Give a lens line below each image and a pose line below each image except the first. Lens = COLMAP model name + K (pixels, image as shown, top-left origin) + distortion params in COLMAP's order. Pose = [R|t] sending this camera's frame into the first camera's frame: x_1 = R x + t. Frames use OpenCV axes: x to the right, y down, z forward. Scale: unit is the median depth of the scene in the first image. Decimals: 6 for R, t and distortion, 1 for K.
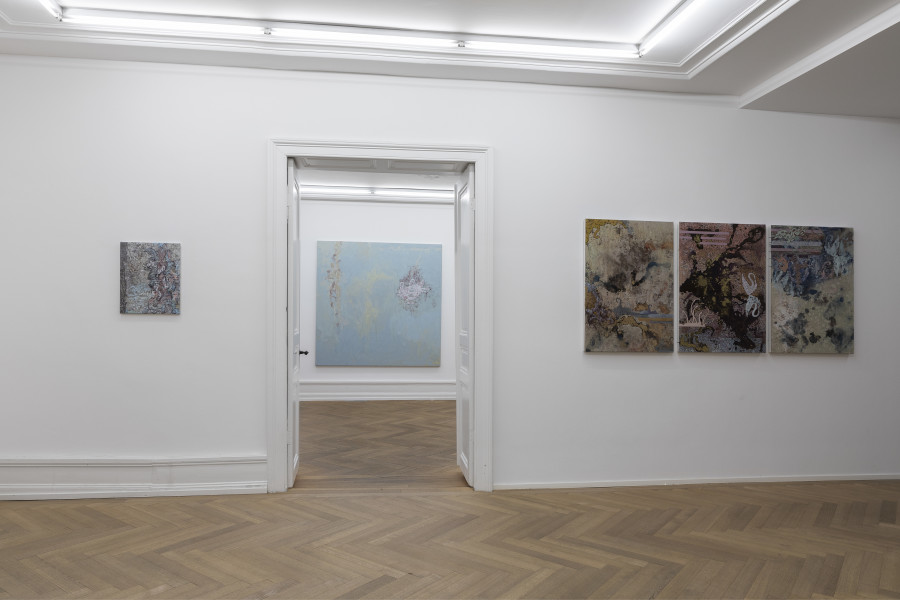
lens RADIAL K [[620.4, 0, 457.0], [0, 620.4, 322.0], [0, 0, 1]] dist [0.031566, -0.008905]
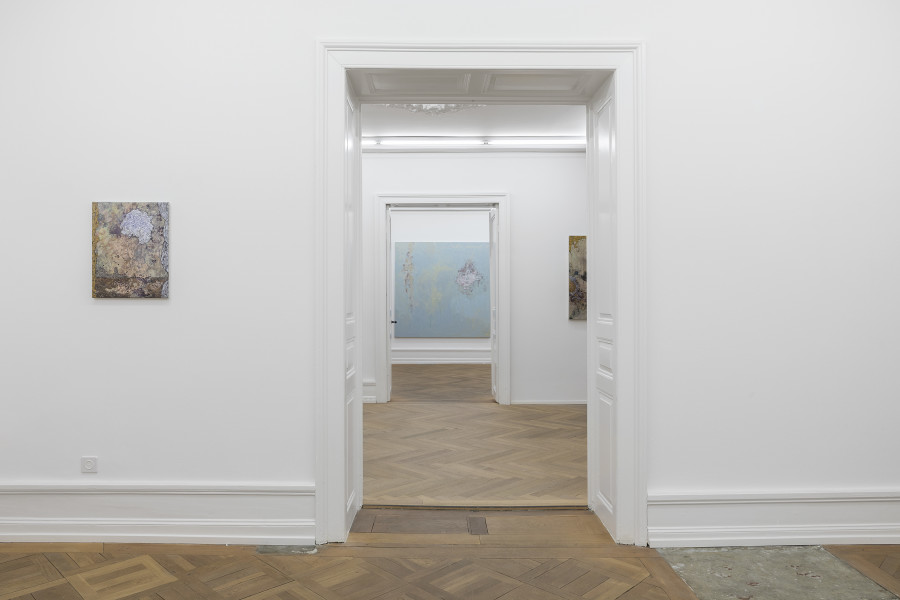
lens RADIAL K [[620.4, 0, 445.3], [0, 620.4, 305.9], [0, 0, 1]] dist [0.031566, -0.008905]
pose [[0.992240, -0.007482, -0.124110, 0.091582], [0.007565, 0.999971, 0.000196, 0.011180], [0.124105, -0.001134, 0.992268, -0.632963]]
